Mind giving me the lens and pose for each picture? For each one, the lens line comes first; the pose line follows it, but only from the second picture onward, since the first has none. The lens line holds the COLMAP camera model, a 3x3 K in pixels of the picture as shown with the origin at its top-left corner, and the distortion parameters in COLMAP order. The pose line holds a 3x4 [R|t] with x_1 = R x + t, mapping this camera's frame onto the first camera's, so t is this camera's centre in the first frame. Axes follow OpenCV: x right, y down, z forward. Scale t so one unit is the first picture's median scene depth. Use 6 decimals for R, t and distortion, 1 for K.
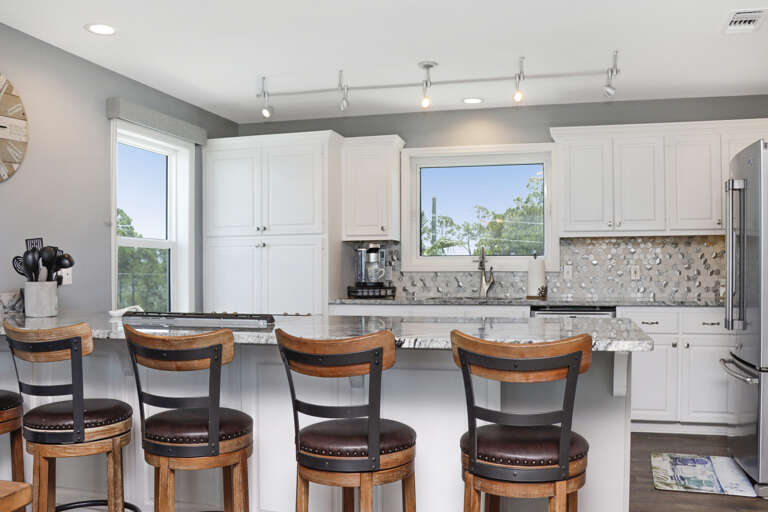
lens RADIAL K [[697.6, 0, 405.7], [0, 697.6, 260.6], [0, 0, 1]] dist [-0.116759, 0.081429]
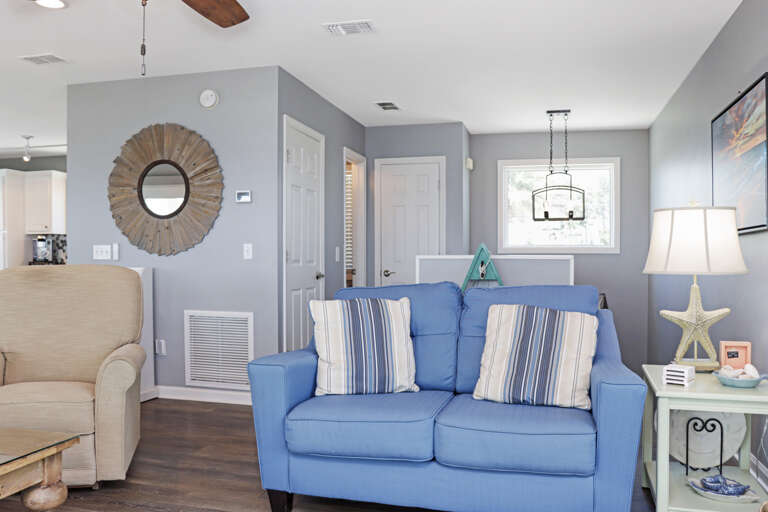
lens RADIAL K [[661.2, 0, 383.6], [0, 661.2, 264.8], [0, 0, 1]] dist [-0.041975, 0.054479]
pose [[0.999785, -0.001603, 0.020666, 0.748901], [0.001063, 0.999658, 0.026146, 0.004643], [-0.020701, -0.026118, 0.999444, -0.591441]]
